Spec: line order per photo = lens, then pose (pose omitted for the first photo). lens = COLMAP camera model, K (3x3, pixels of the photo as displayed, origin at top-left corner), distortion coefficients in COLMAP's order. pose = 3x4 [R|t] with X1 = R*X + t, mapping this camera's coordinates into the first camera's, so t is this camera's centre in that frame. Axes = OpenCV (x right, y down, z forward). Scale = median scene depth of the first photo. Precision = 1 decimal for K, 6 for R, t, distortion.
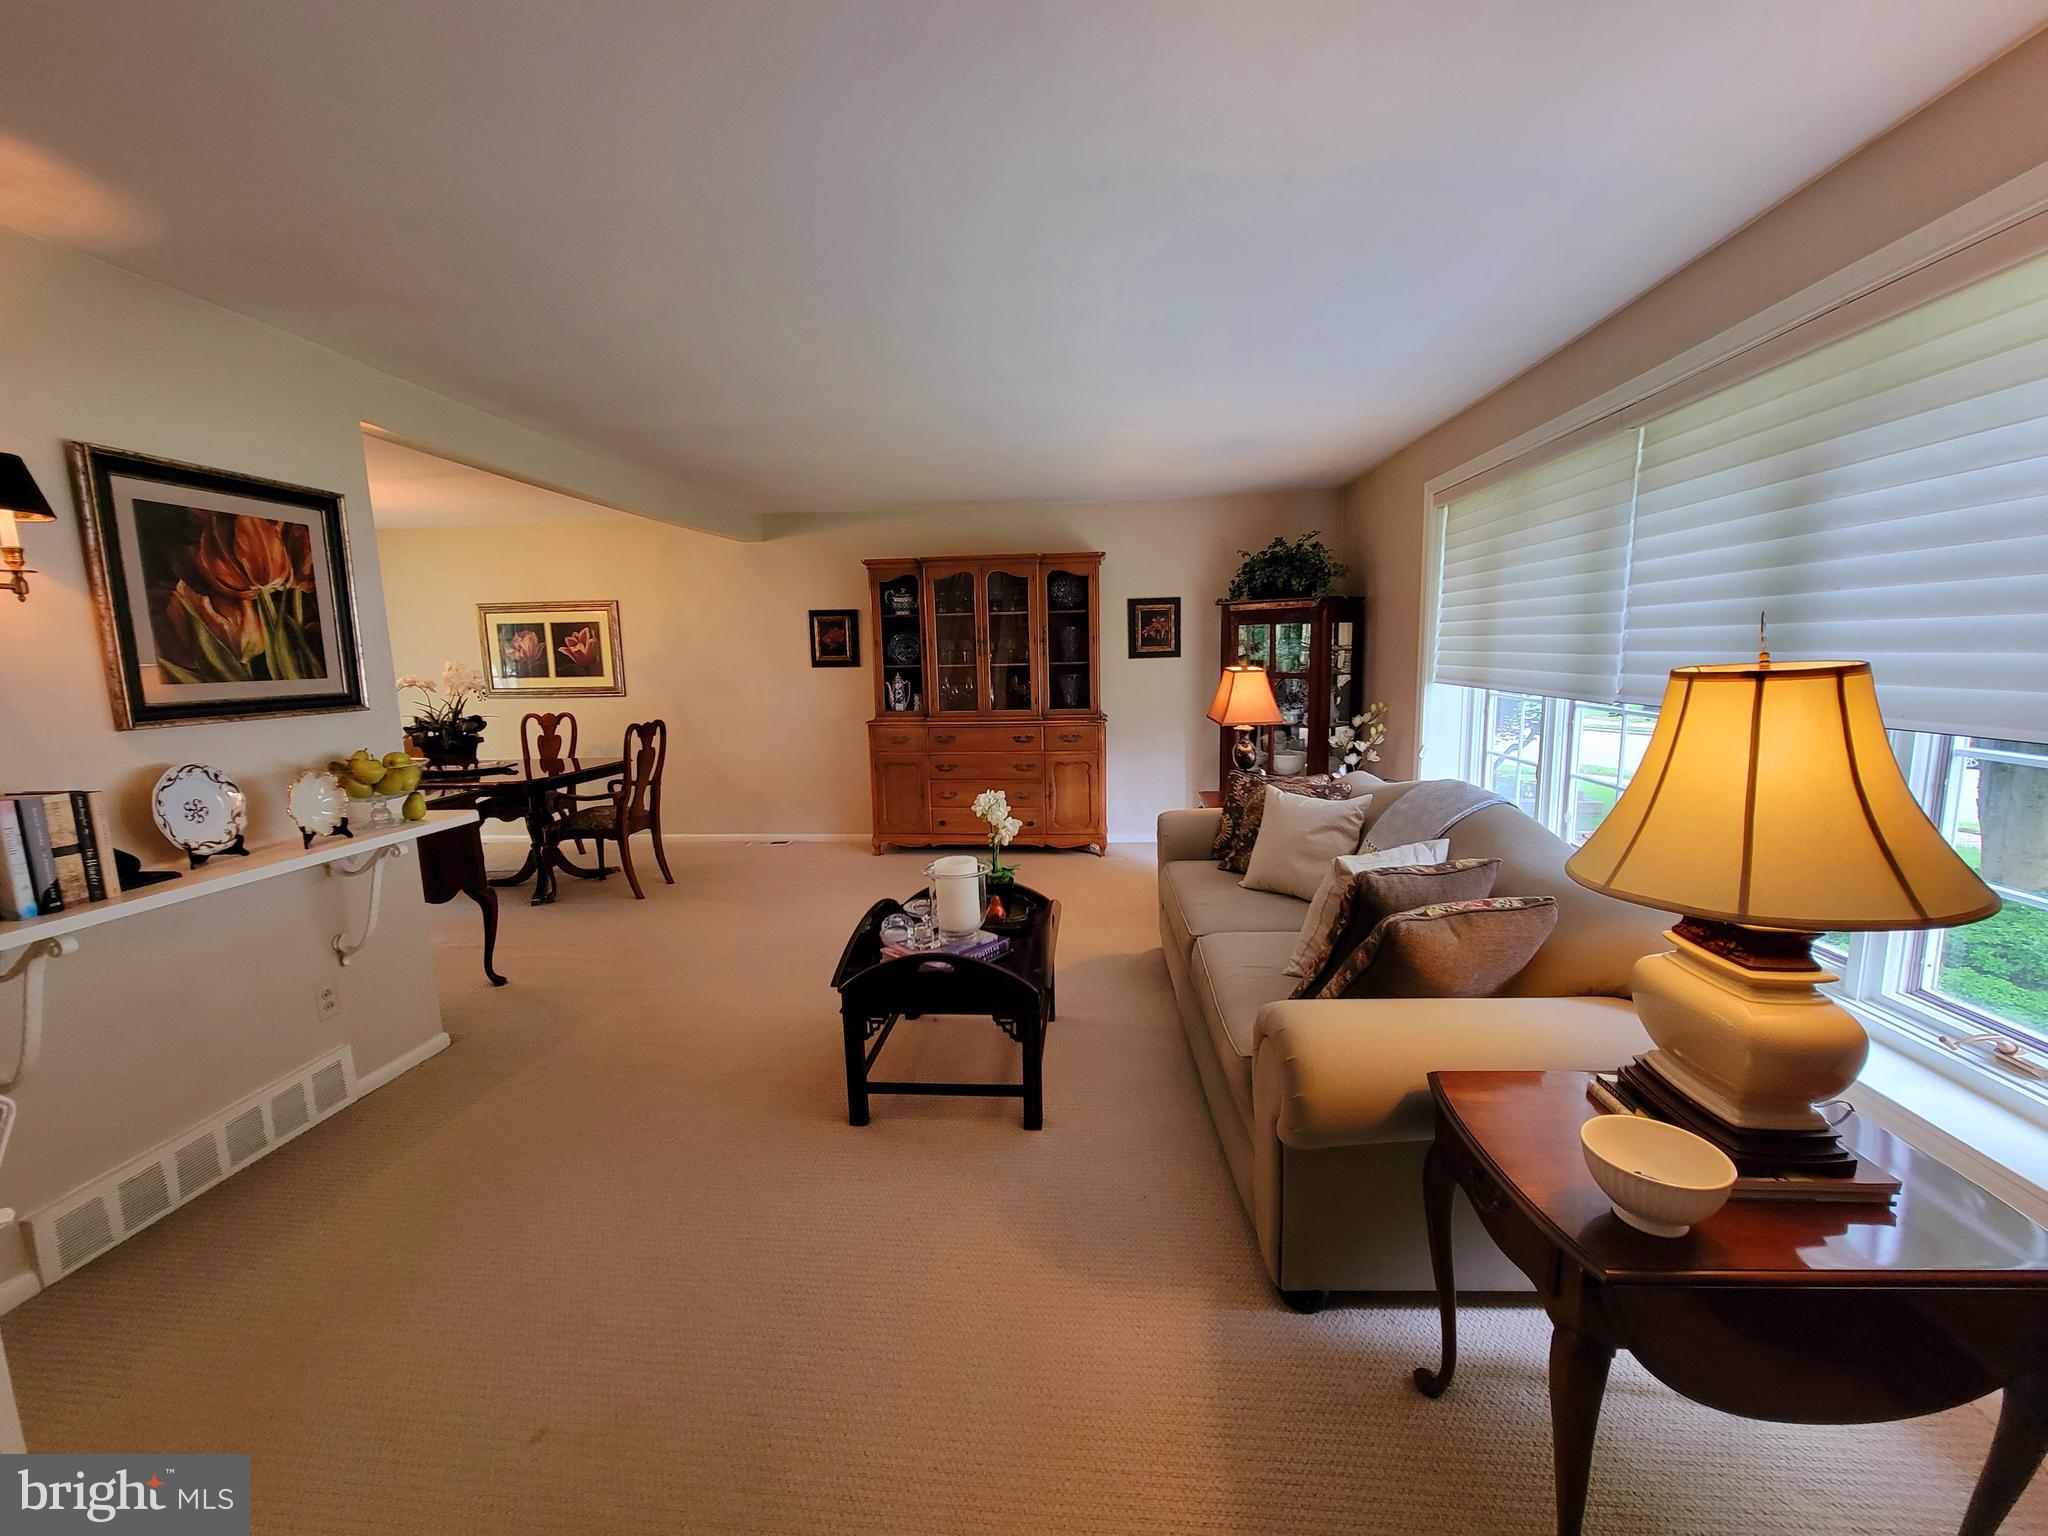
lens RADIAL K [[834.4, 0, 1036.6], [0, 834.4, 767.9], [0, 0, 1]] dist [-0.000041, -0.000455]
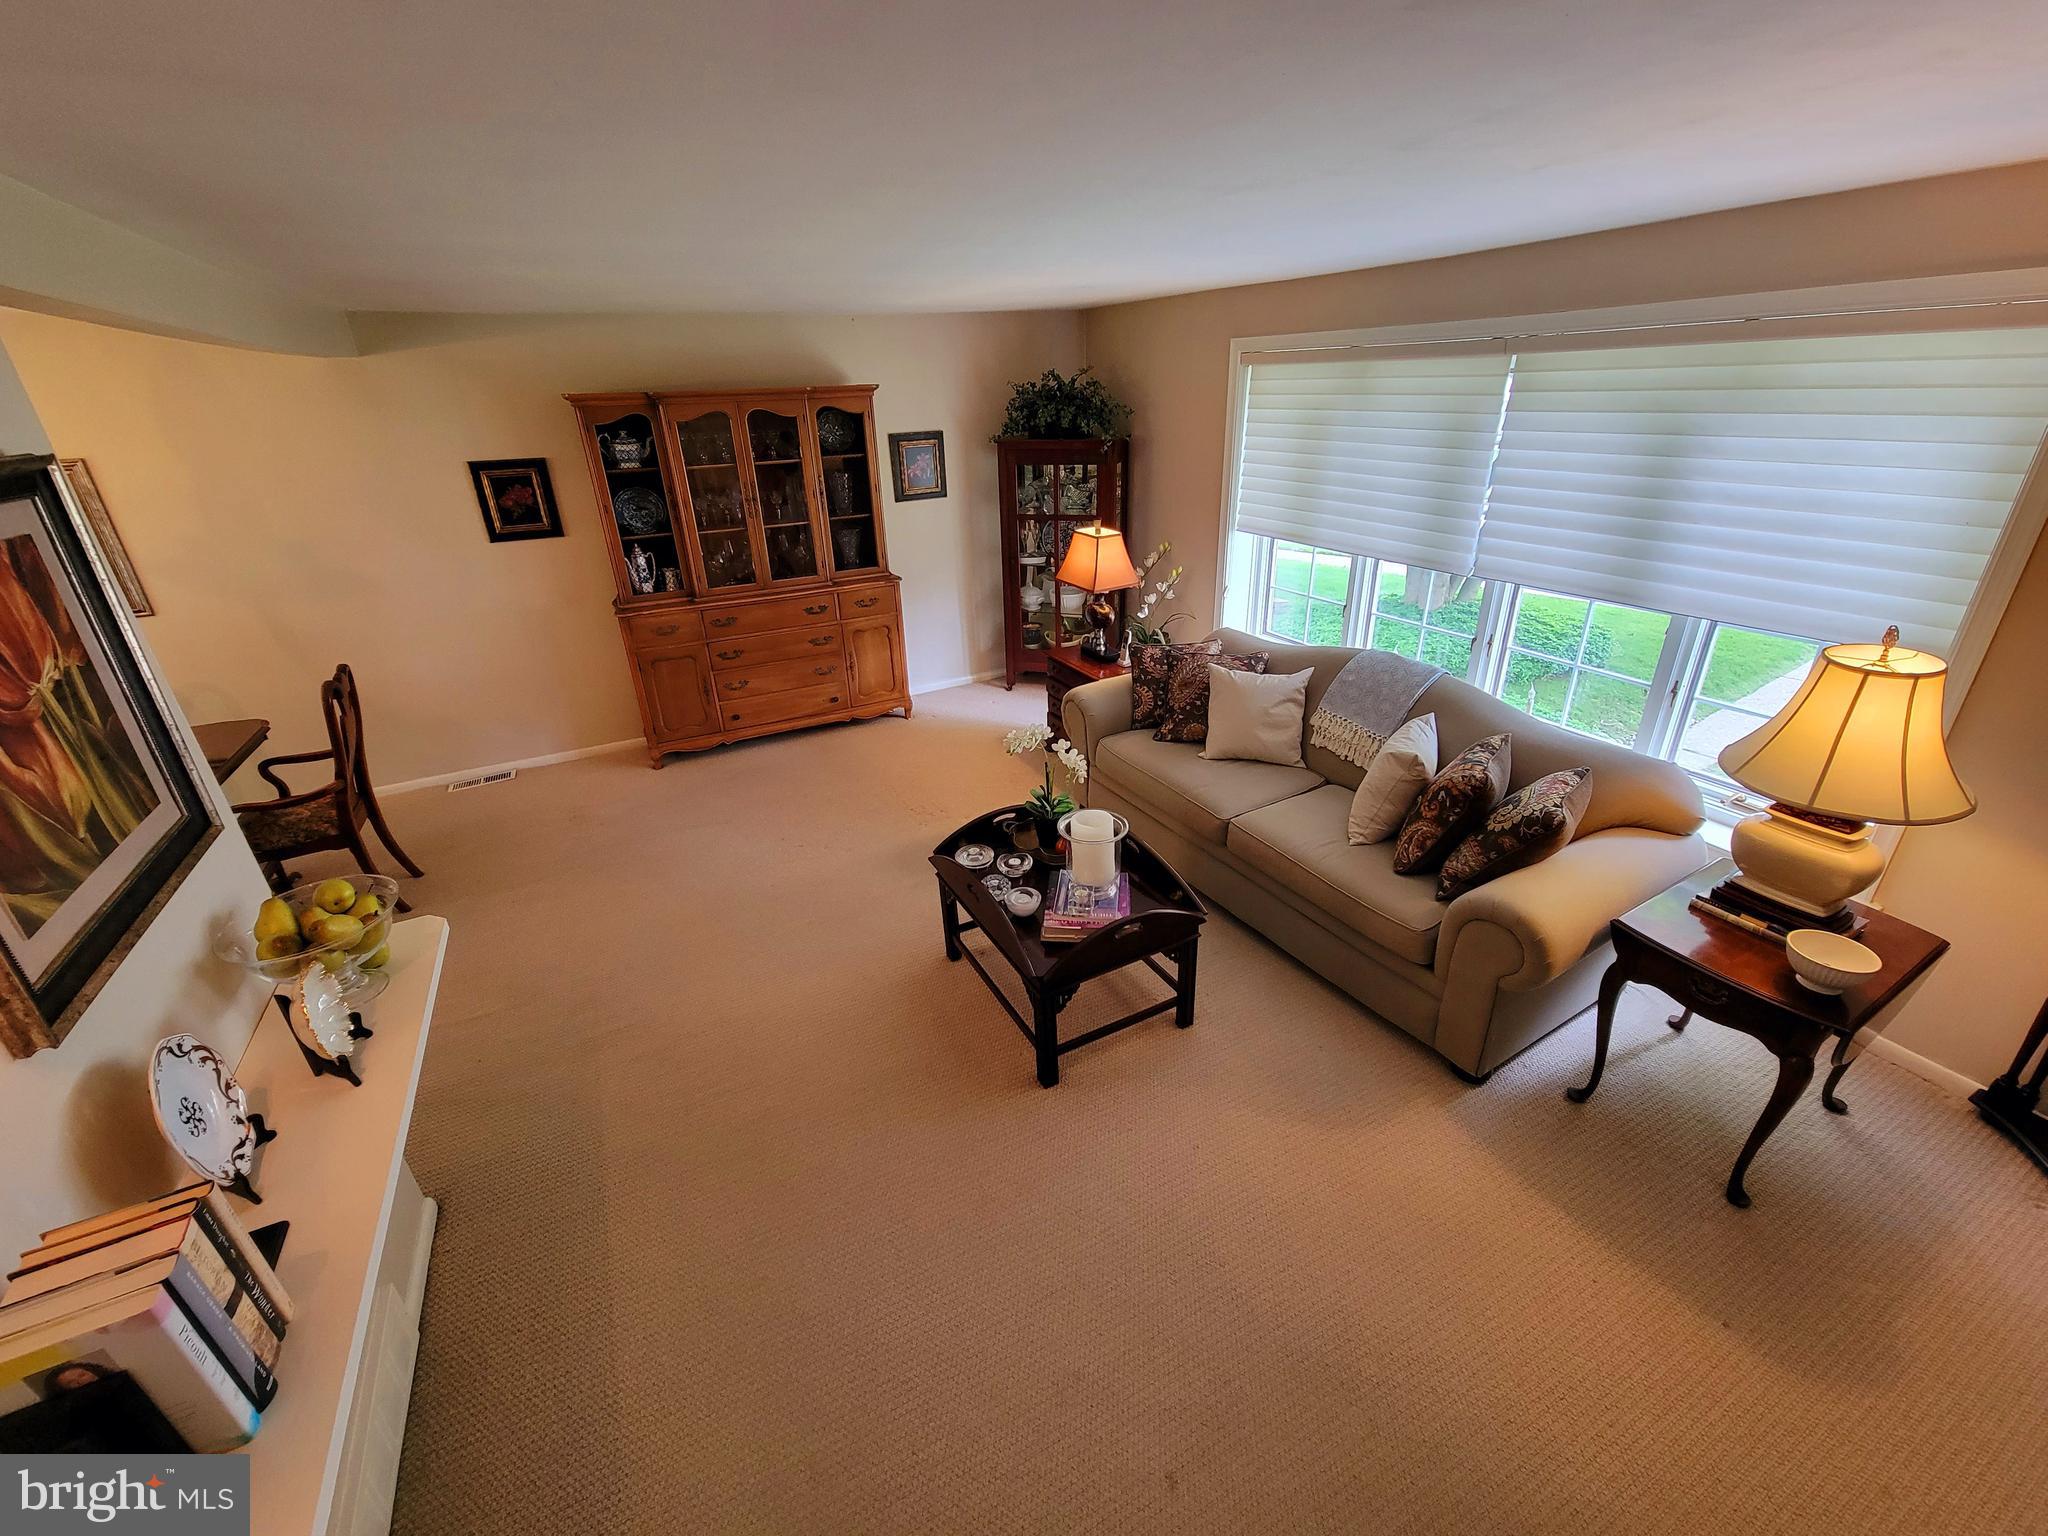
lens RADIAL K [[834.4, 0, 1028.0], [0, 834.4, 765.0], [0, 0, 1]] dist [-0.000041, -0.000455]
pose [[0.842984, -0.226511, 0.487924, -0.298861], [0.086878, 0.952446, 0.292060, -0.117560], [-0.530876, -0.203812, 0.822576, 0.109628]]
